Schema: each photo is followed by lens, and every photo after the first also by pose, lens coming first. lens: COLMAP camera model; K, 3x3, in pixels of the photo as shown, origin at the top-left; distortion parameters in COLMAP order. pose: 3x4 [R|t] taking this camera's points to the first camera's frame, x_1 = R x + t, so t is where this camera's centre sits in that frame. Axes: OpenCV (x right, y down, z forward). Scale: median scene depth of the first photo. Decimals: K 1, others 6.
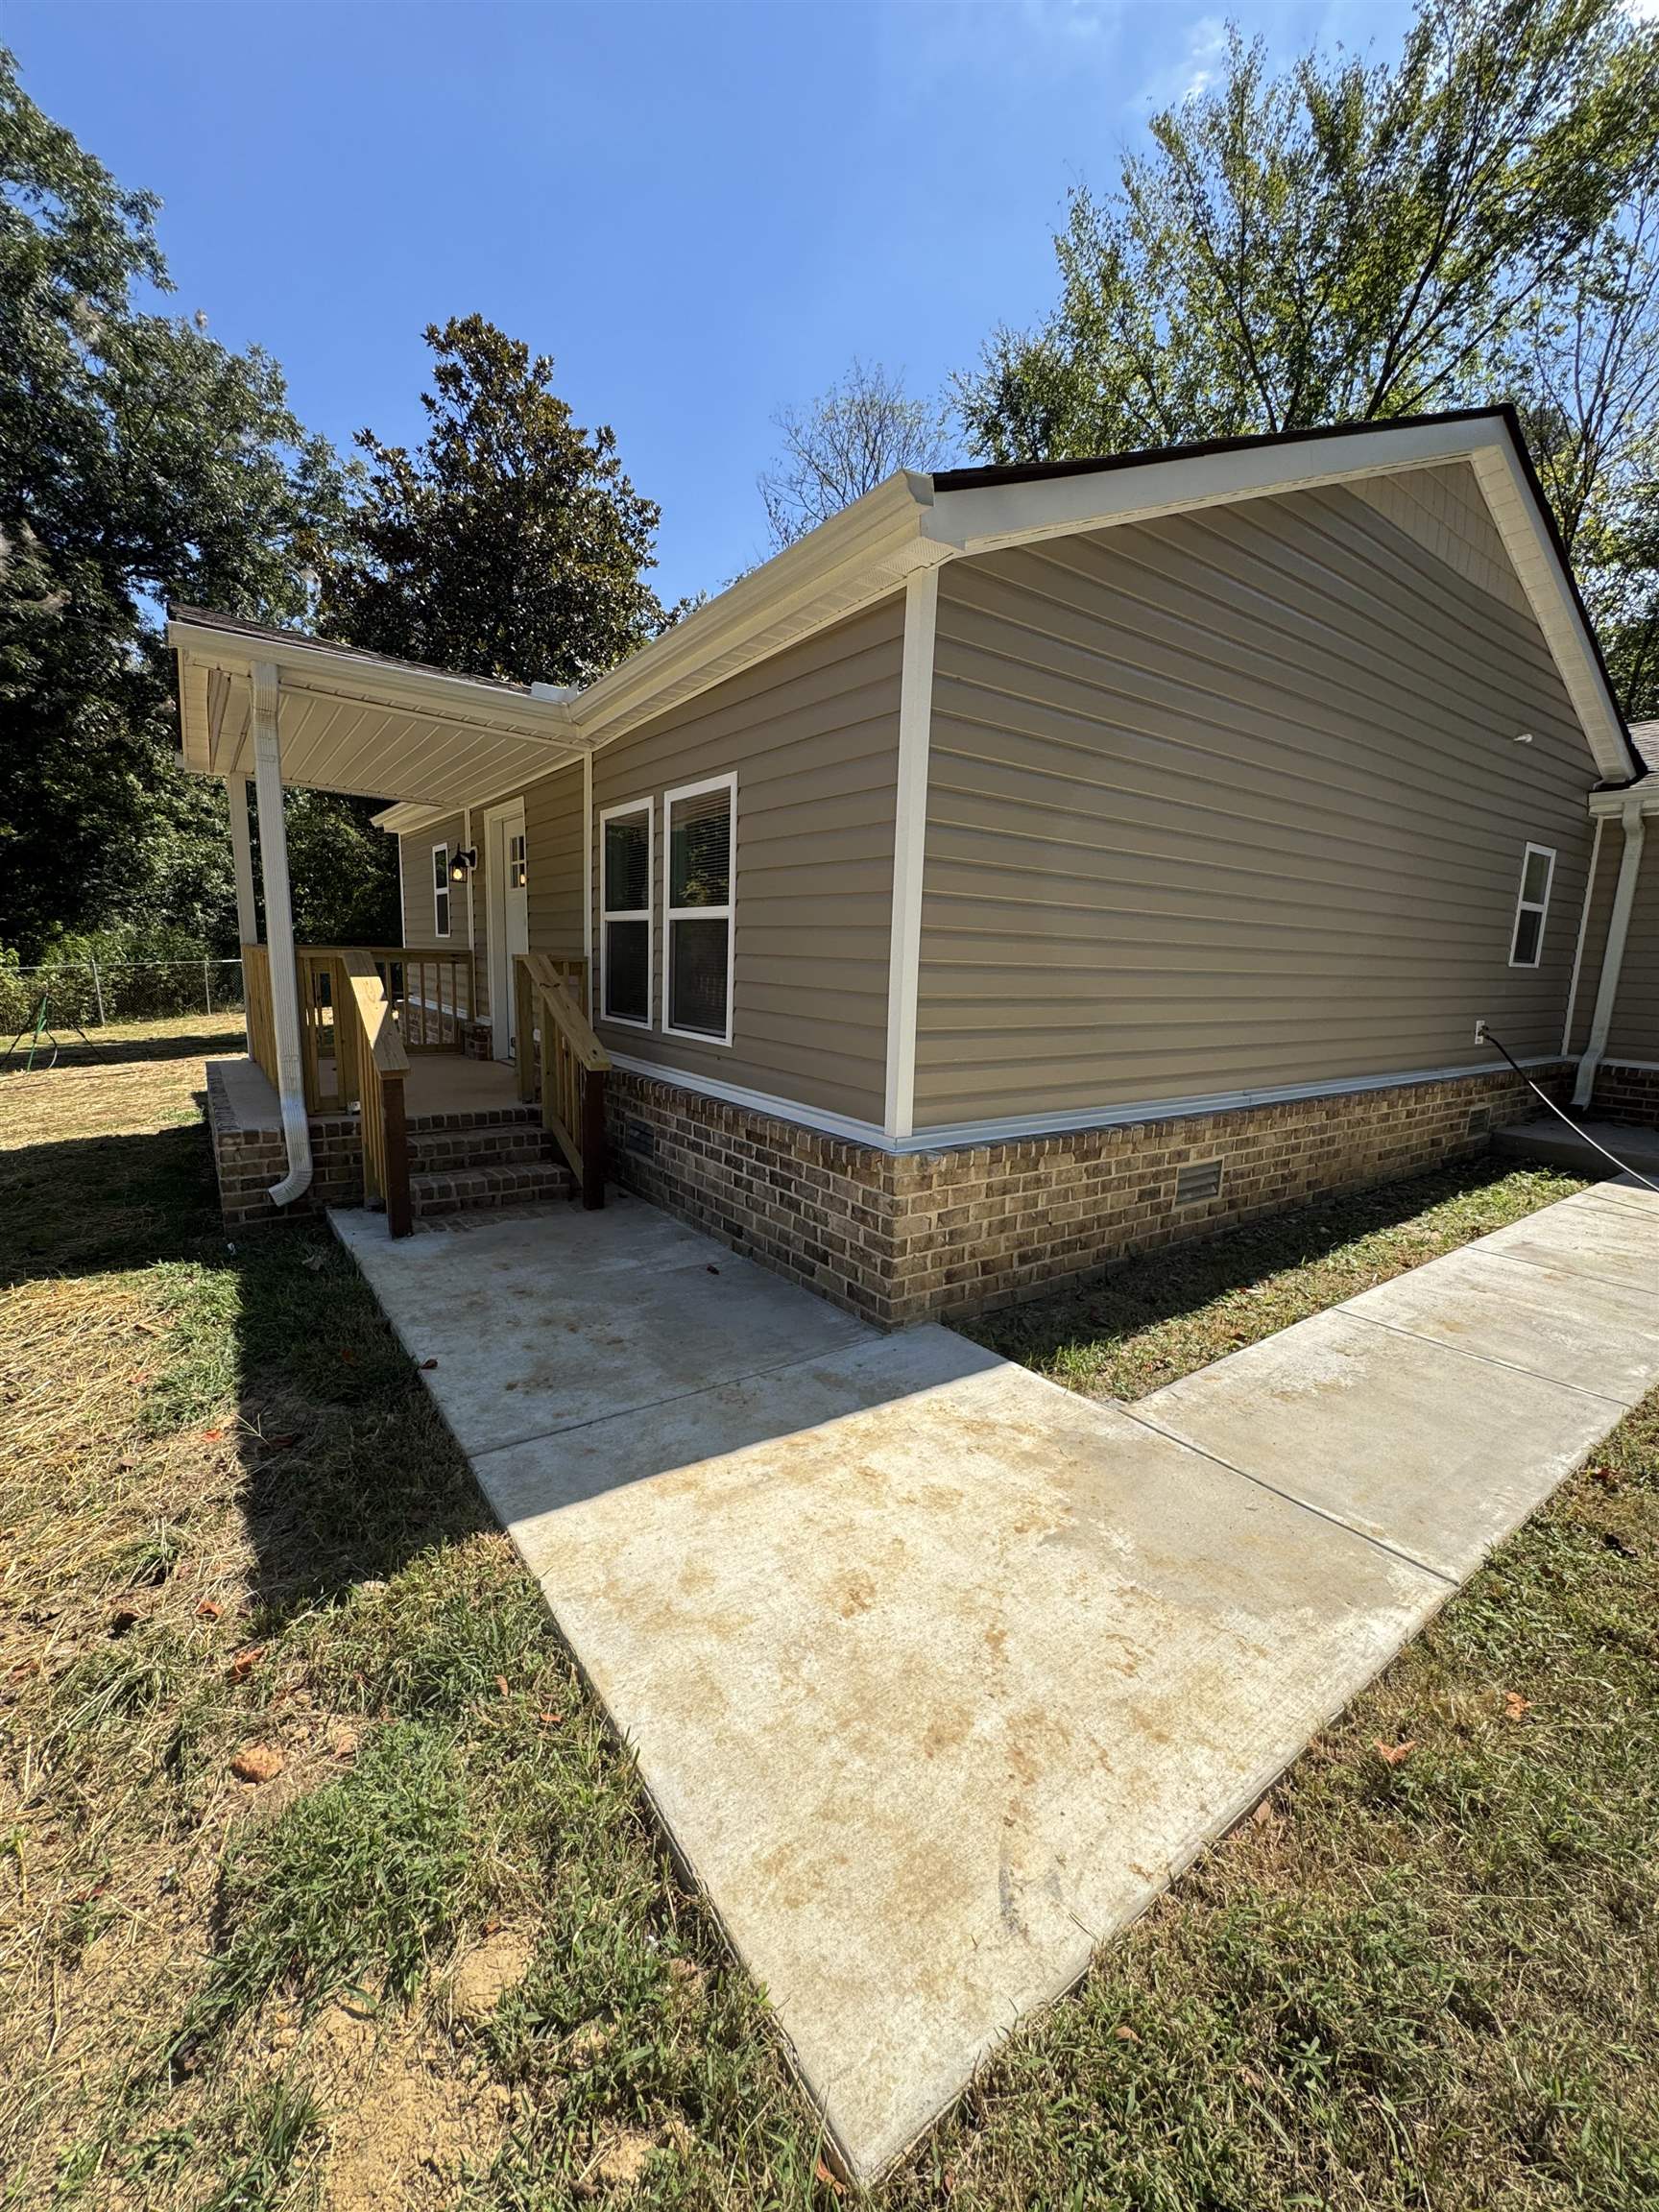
lens RADIAL K [[892.7, 0, 831.2], [0, 892.7, 1103.7], [0, 0, 1]] dist [-0.000047, -0.000179]
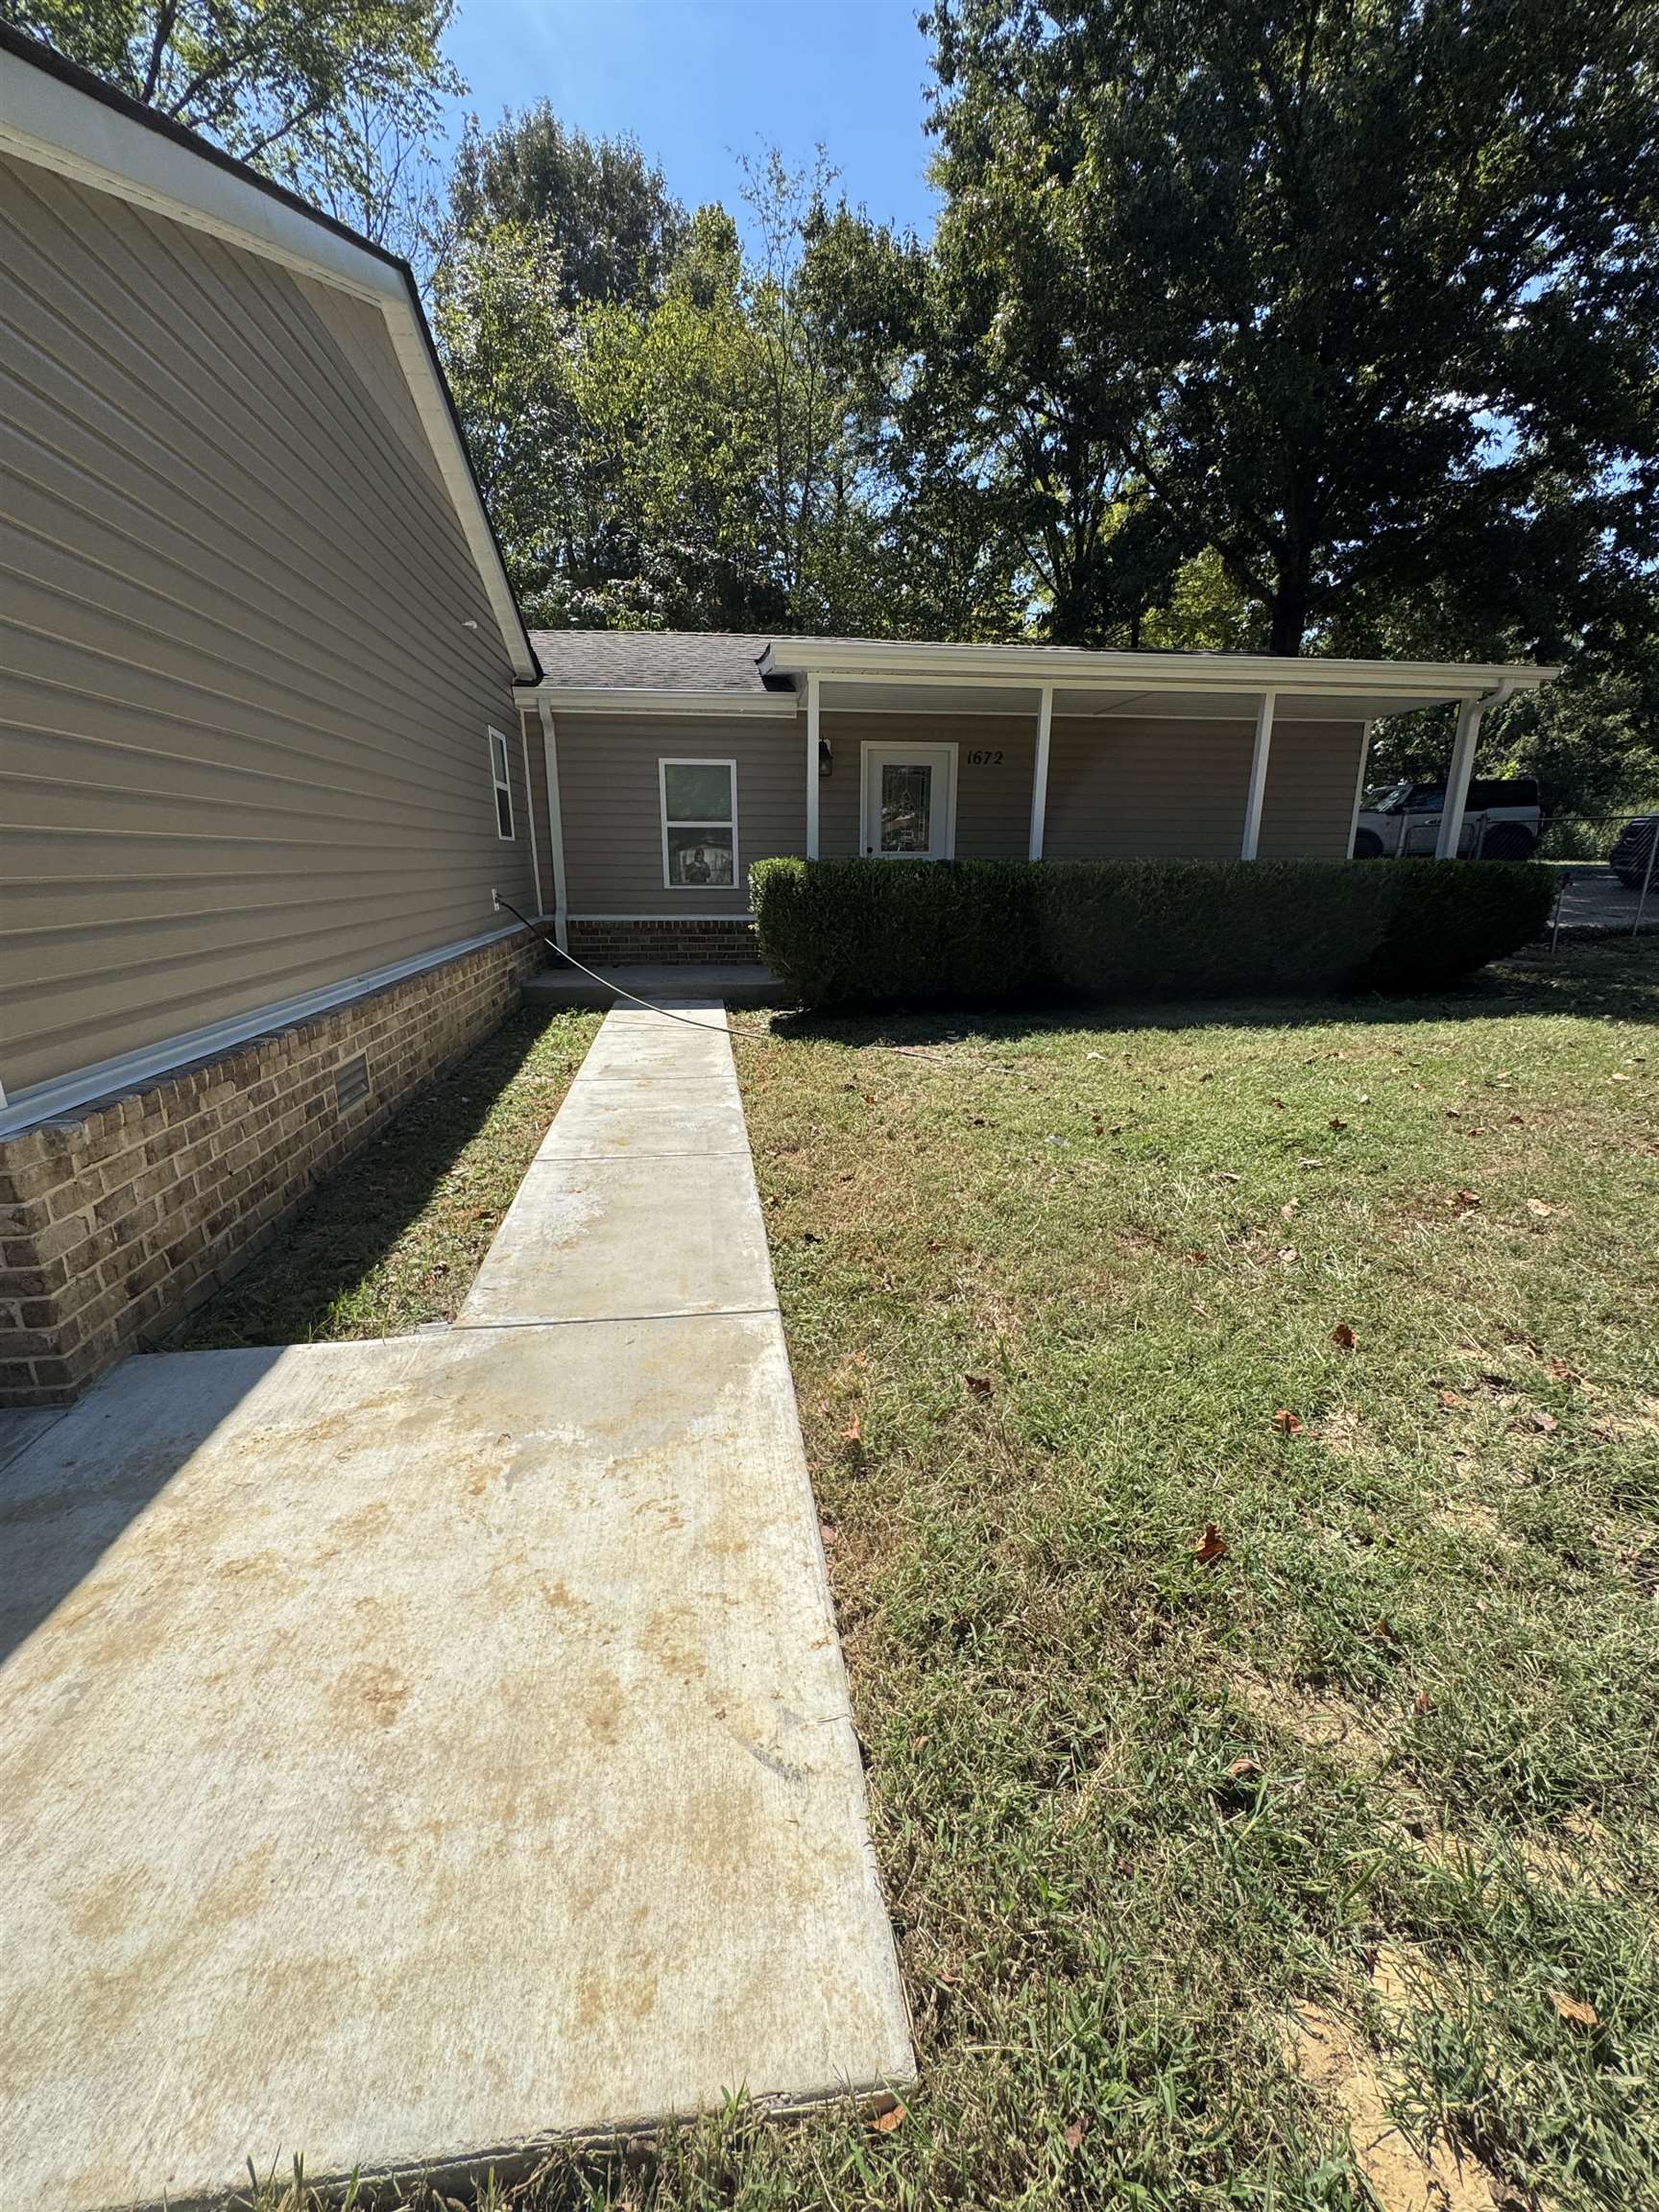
lens RADIAL K [[892.7, 0, 827.5], [0, 892.7, 1103.2], [0, 0, 1]] dist [-0.000047, -0.000179]
pose [[0.469655, -0.261716, 0.843166, -0.170786], [0.158969, 0.964510, 0.210832, -0.007500], [-0.868420, 0.035019, 0.494591, 0.177038]]
